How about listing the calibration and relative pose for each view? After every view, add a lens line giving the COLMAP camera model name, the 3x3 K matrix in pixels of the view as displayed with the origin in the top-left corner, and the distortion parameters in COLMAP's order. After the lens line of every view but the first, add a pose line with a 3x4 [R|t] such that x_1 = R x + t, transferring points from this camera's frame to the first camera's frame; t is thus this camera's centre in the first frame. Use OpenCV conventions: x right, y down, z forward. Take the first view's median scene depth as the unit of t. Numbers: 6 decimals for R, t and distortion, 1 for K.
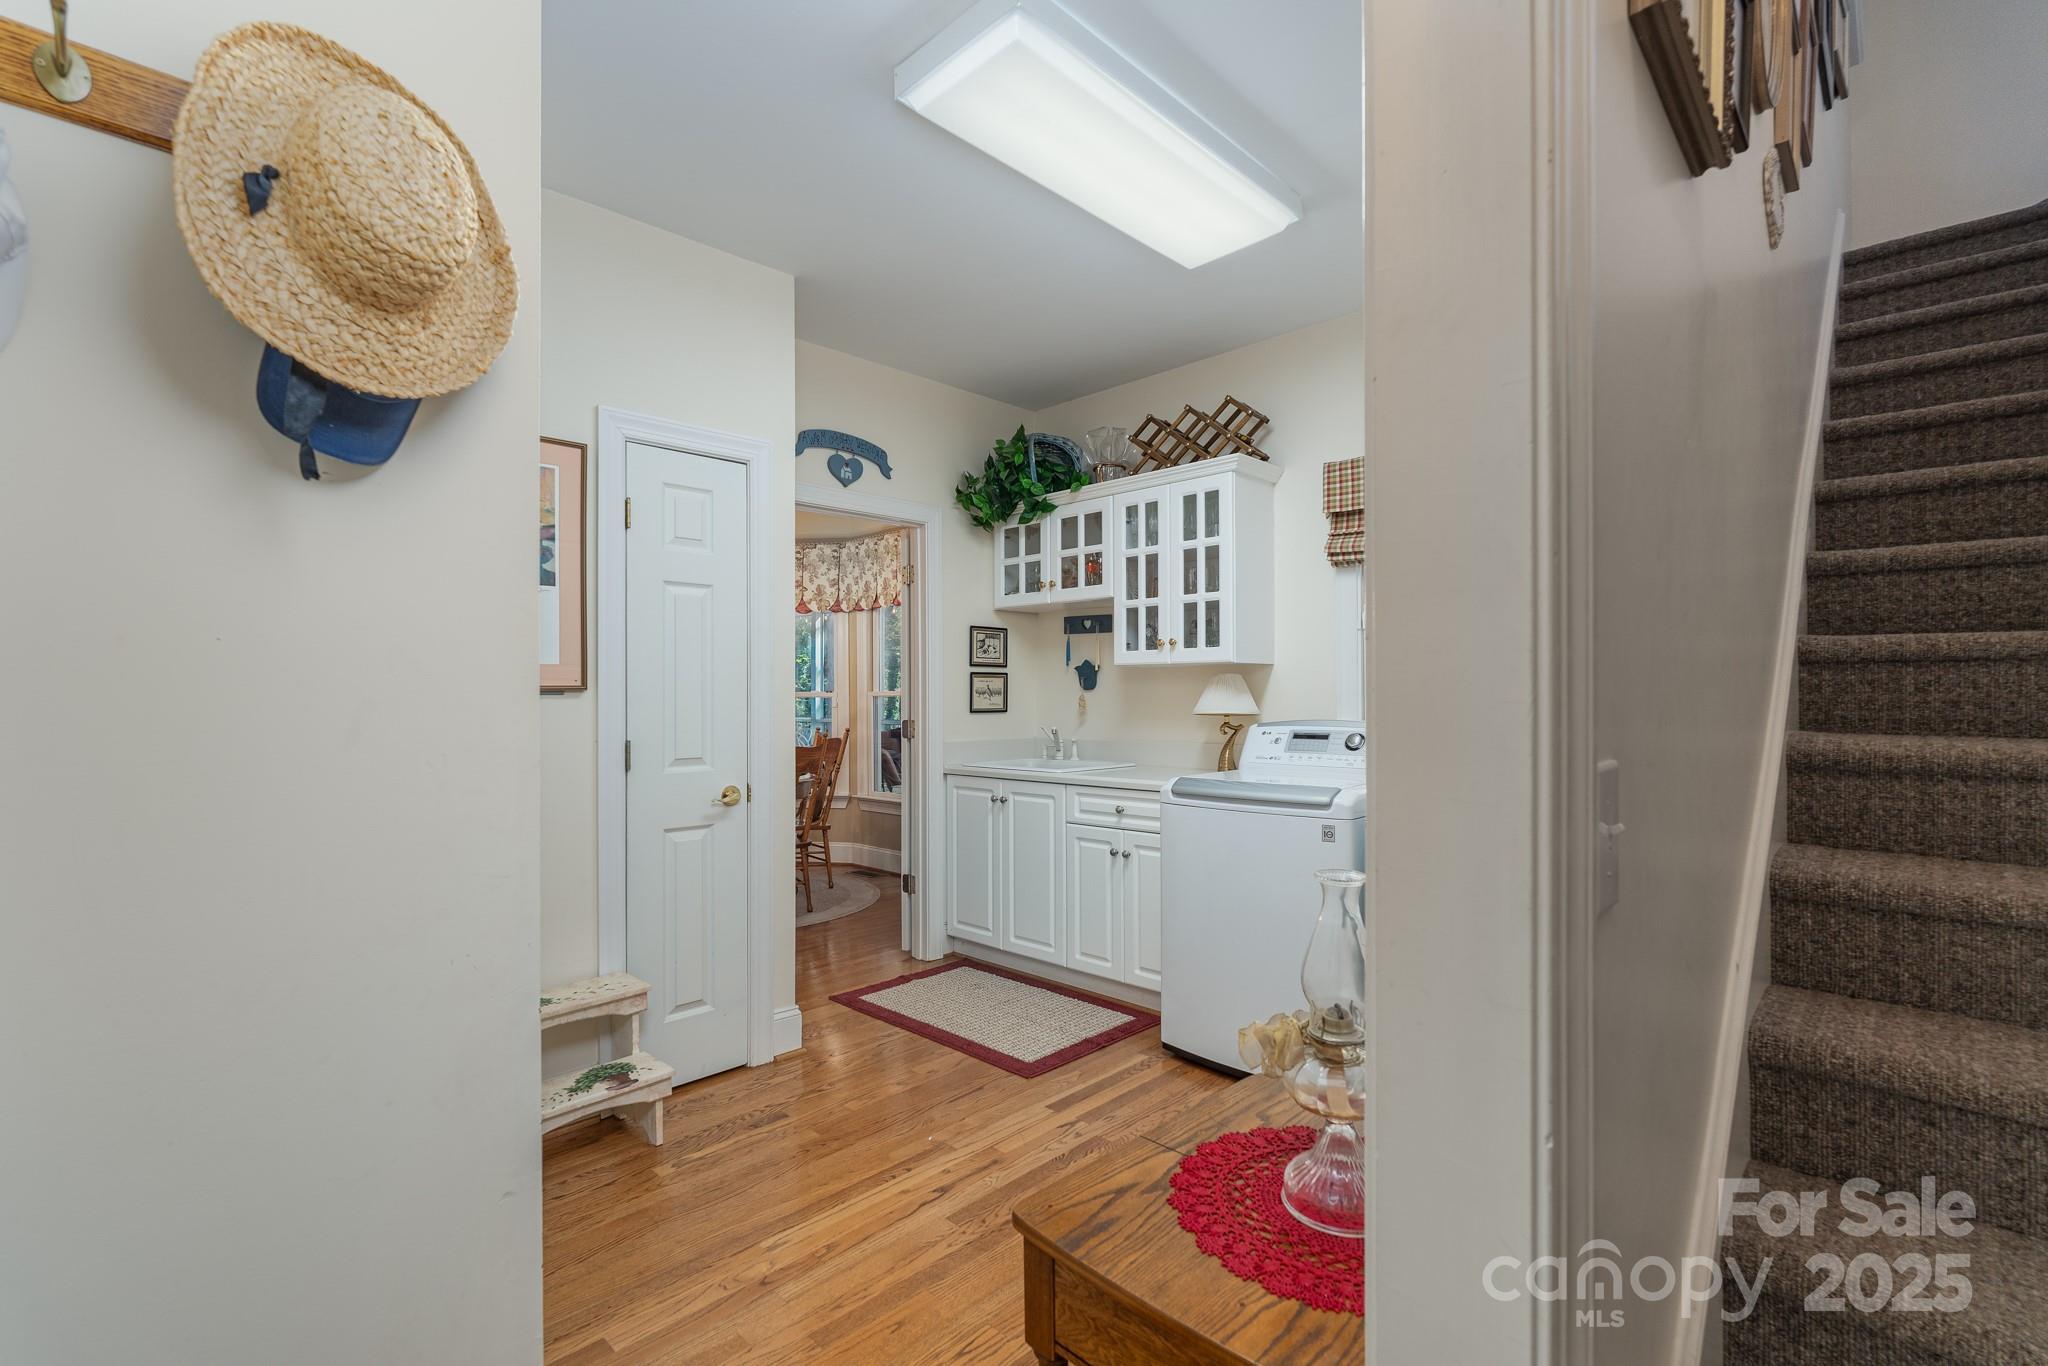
lens RADIAL K [[908.0, 0, 1015.2], [0, 908.0, 694.3], [0, 0, 1]] dist [-0.003040, -0.000551]
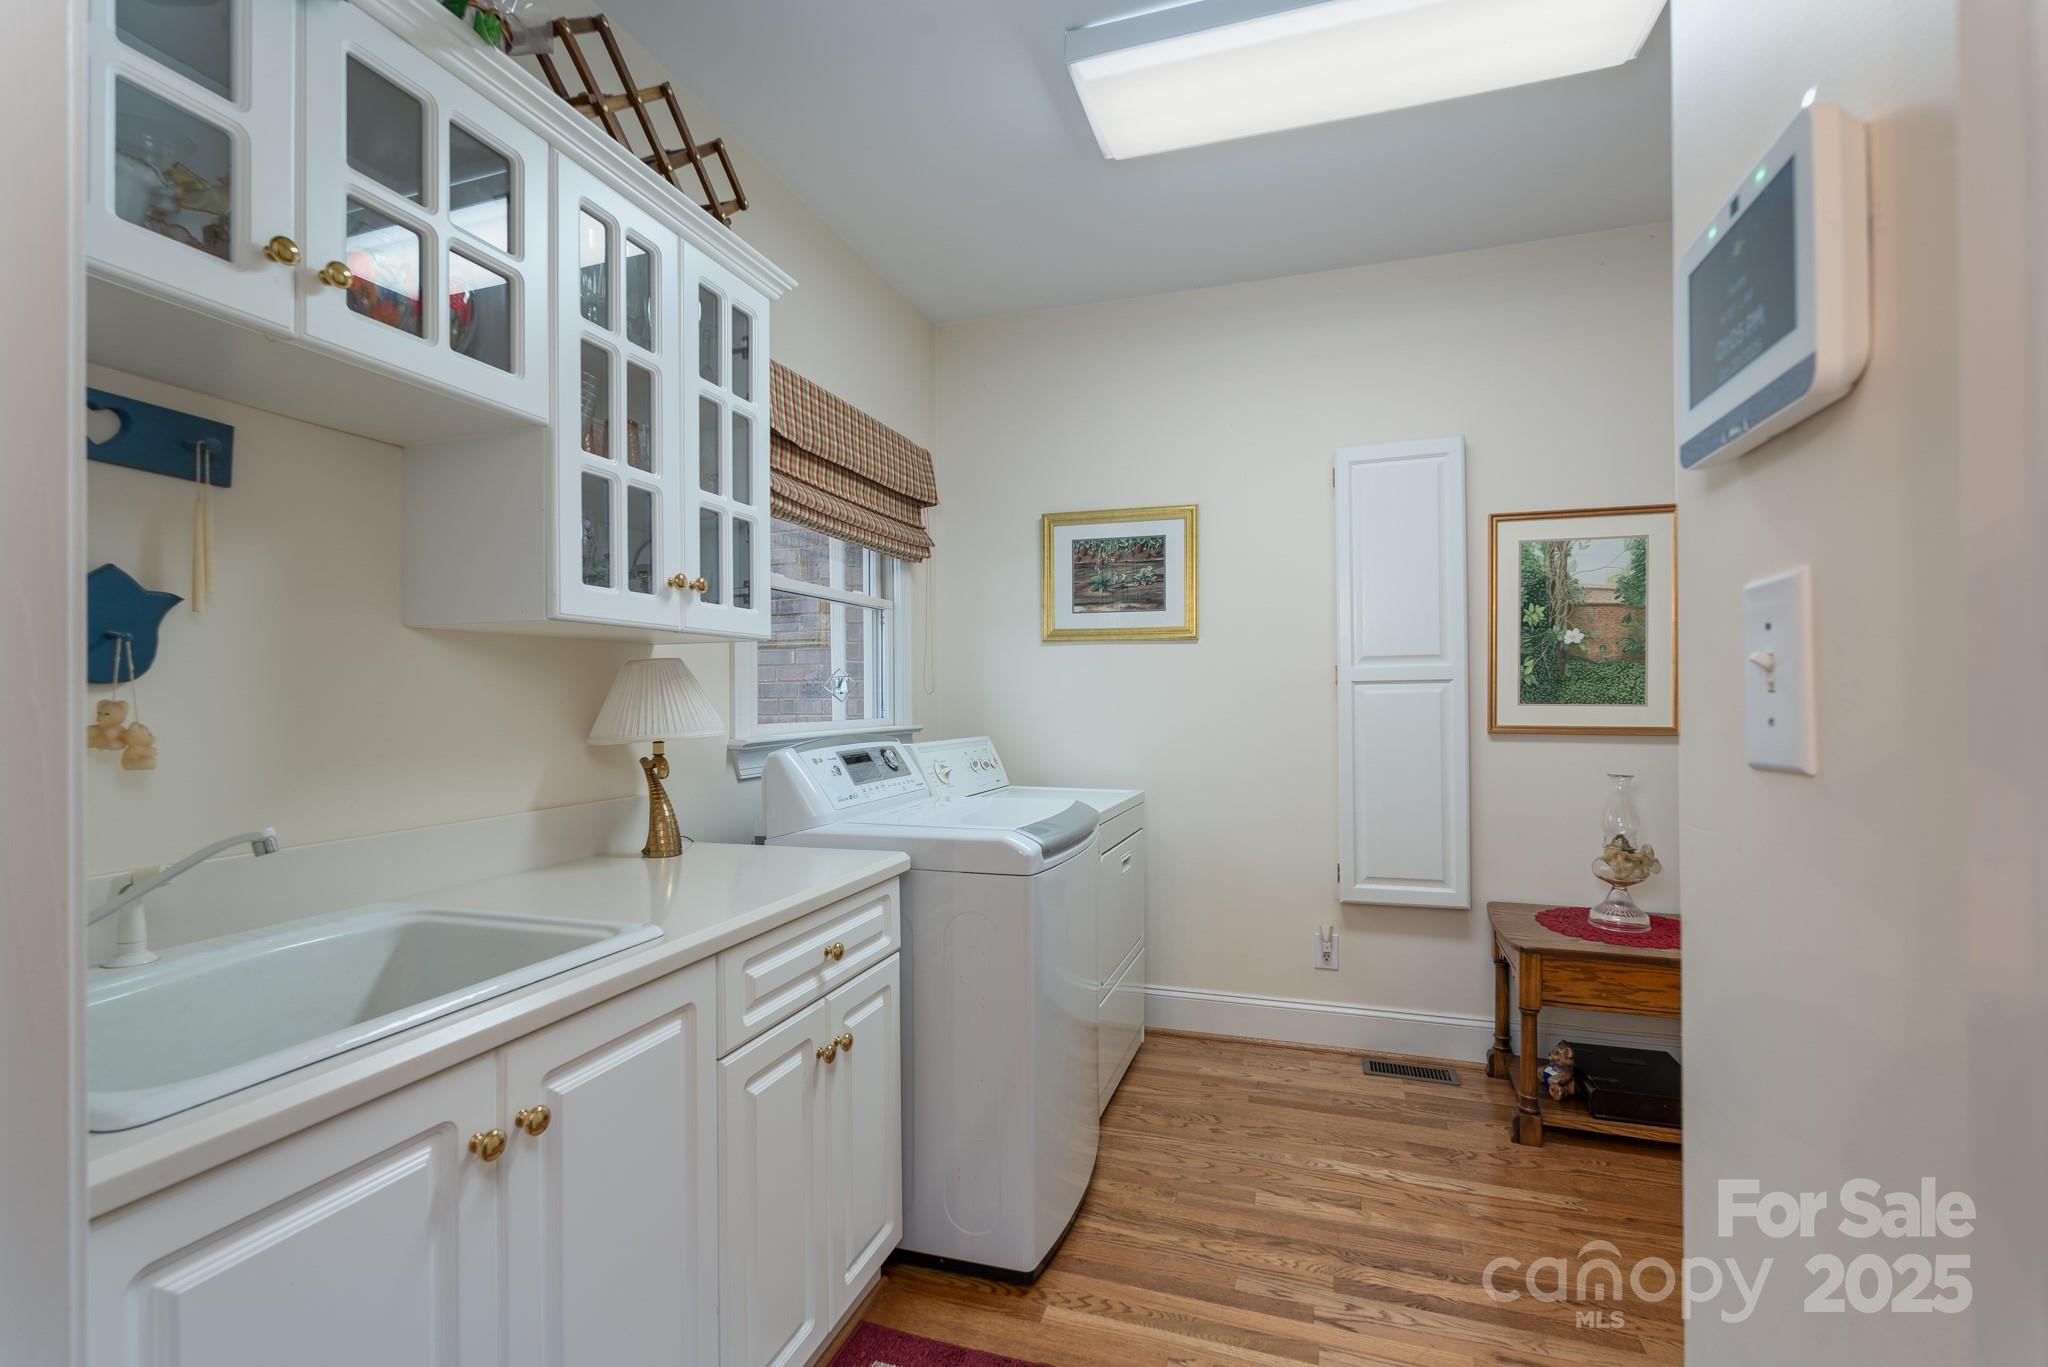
lens RADIAL K [[911.9, 0, 1014.3], [0, 911.9, 694.1], [0, 0, 1]] dist [0.000653, 0.000298]
pose [[-0.436653, 0.009110, 0.899584, -0.304921], [0.010379, 0.999933, -0.005089, 0.002836], [-0.899570, 0.007115, -0.436719, 1.016401]]
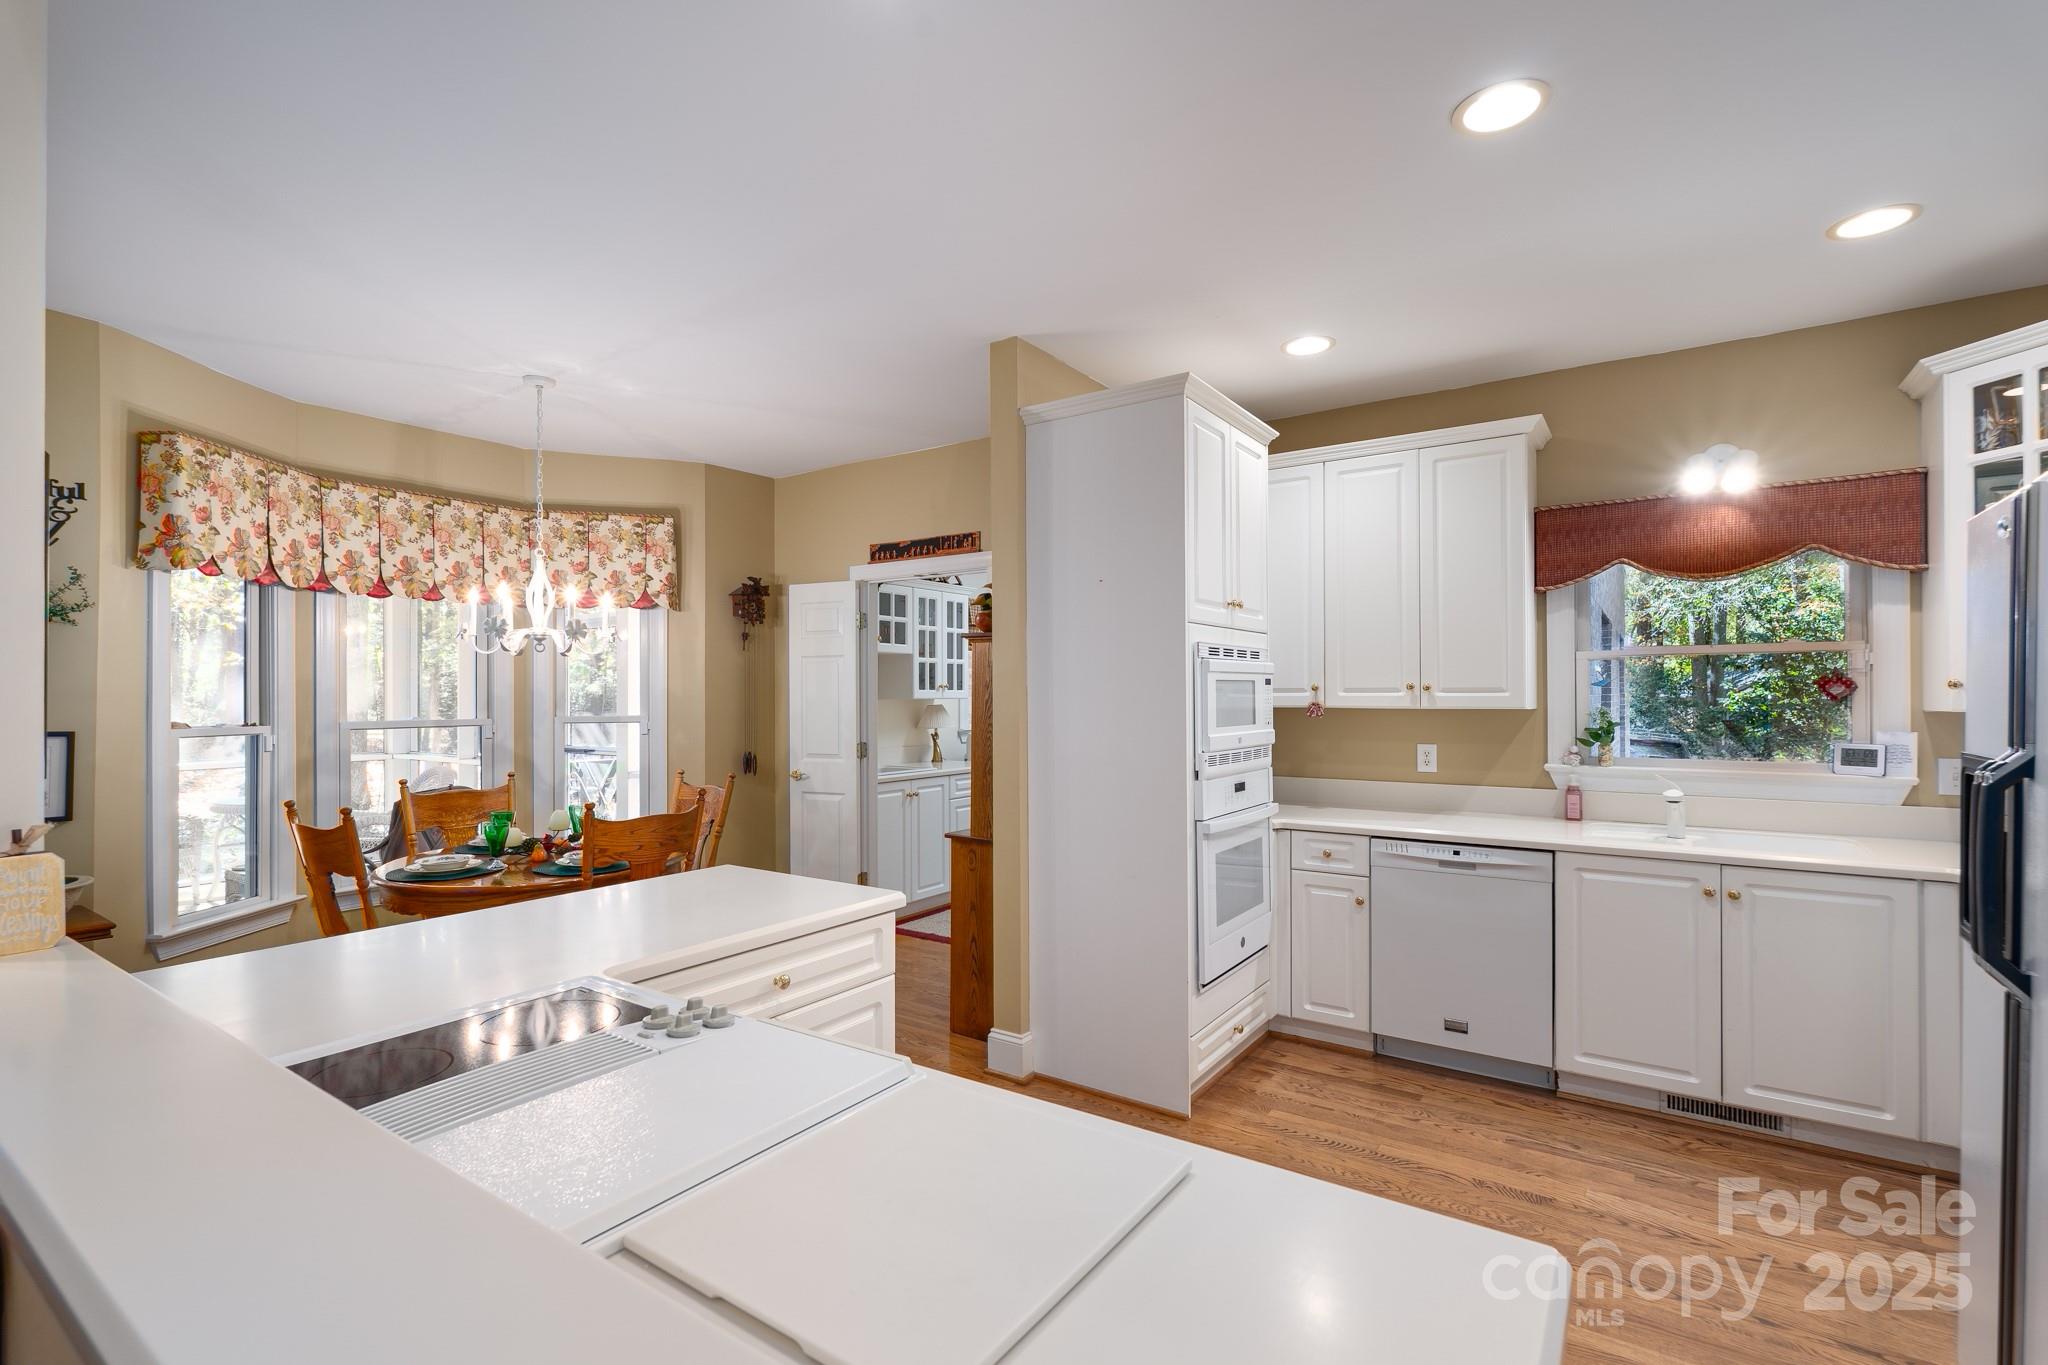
lens RADIAL K [[908.0, 0, 1015.2], [0, 908.0, 693.8], [0, 0, 1]] dist [-0.003040, -0.000551]
pose [[-0.166345, 0.007650, 0.986038, -1.466213], [0.005299, 0.999962, -0.006864, -0.029502], [-0.986053, 0.004083, -0.166380, 1.110497]]
